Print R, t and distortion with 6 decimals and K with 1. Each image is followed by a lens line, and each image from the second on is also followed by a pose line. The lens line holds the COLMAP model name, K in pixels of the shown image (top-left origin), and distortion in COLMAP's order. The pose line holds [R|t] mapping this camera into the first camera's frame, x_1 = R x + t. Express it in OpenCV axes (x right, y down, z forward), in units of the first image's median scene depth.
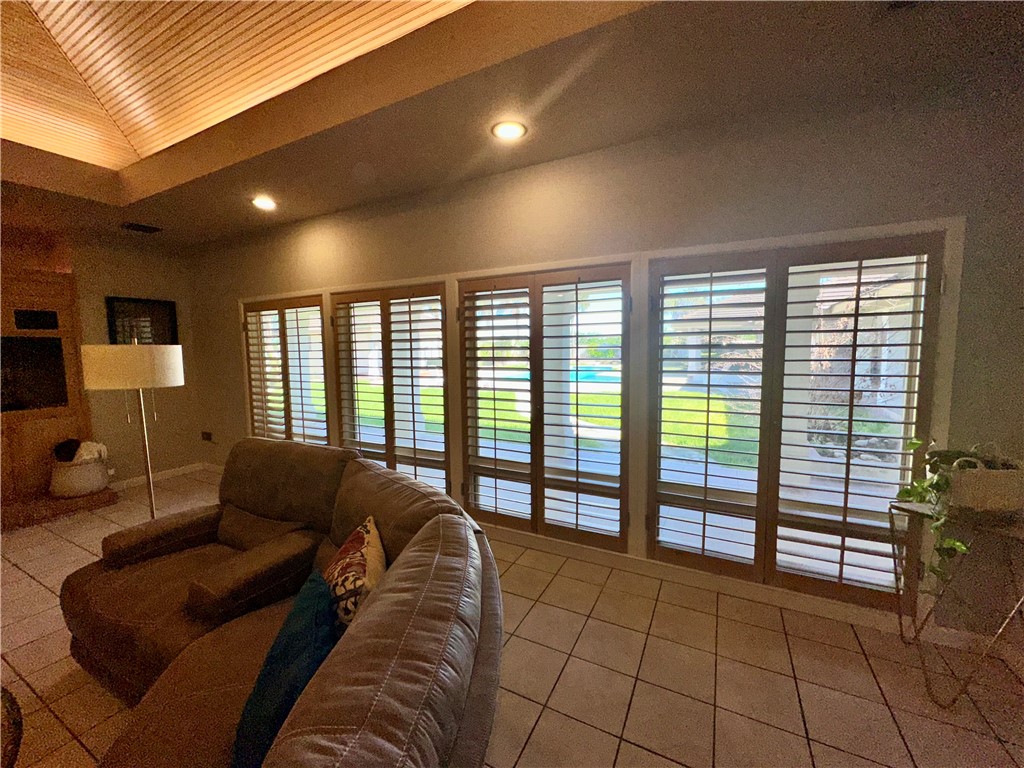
lens RADIAL K [[407.5, 0, 511.3], [0, 407.5, 383.2], [0, 0, 1]] dist [-0.000713, -0.000190]
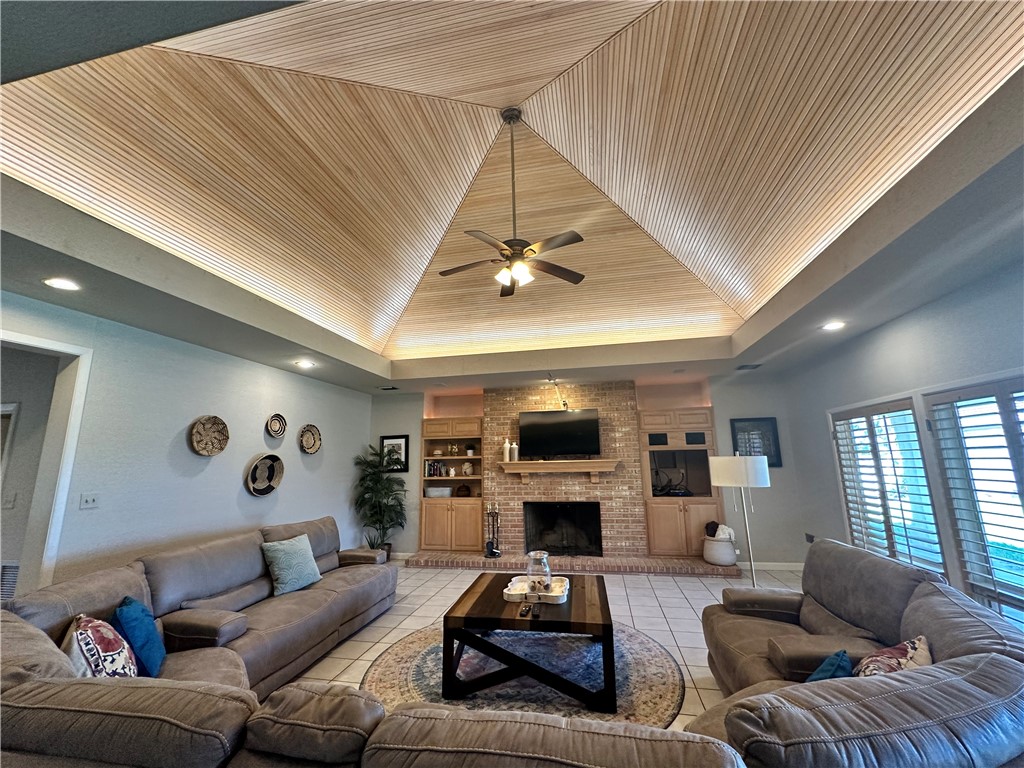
lens RADIAL K [[407.5, 0, 512.8], [0, 407.5, 385.5], [0, 0, 1]] dist [-0.000713, -0.000190]
pose [[0.276467, -0.167389, -0.946333, 0.158958], [-0.071314, 0.978426, -0.193899, -0.000591], [0.958374, 0.121094, 0.258566, -0.103732]]
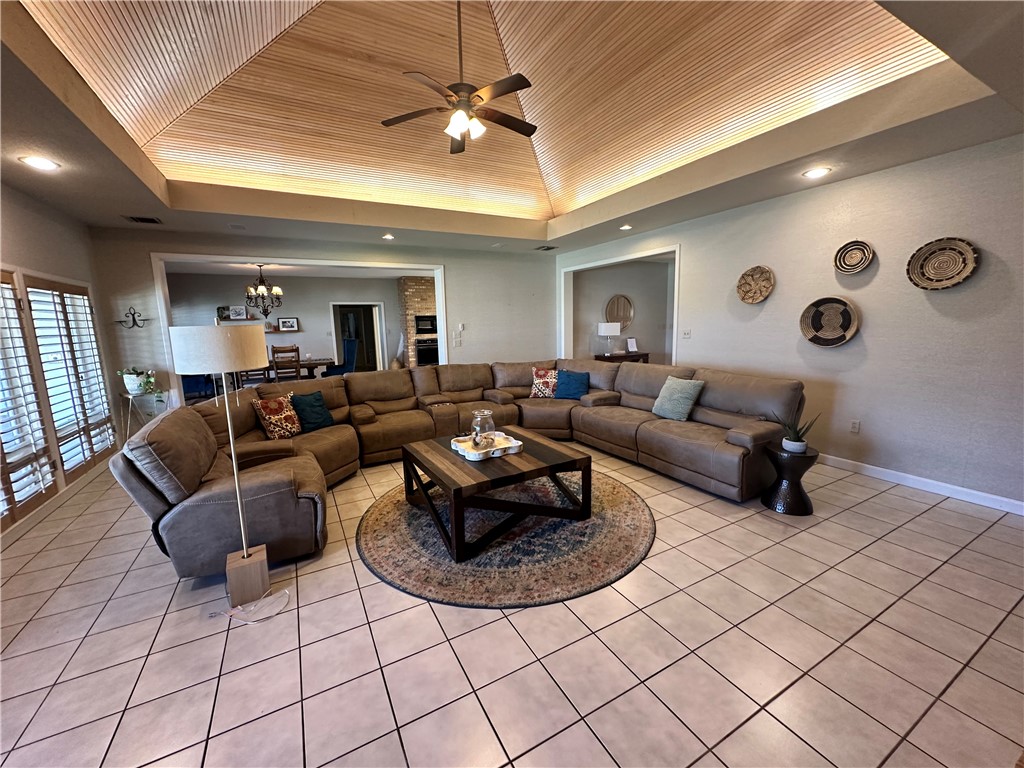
lens RADIAL K [[407.5, 0, 508.1], [0, 407.5, 382.7], [0, 0, 1]] dist [-0.000713, -0.000190]
pose [[-0.825766, -0.052875, 0.561529, -0.853402], [0.085230, 0.972465, 0.216906, -0.048612], [-0.557536, 0.226972, -0.798522, 0.599114]]
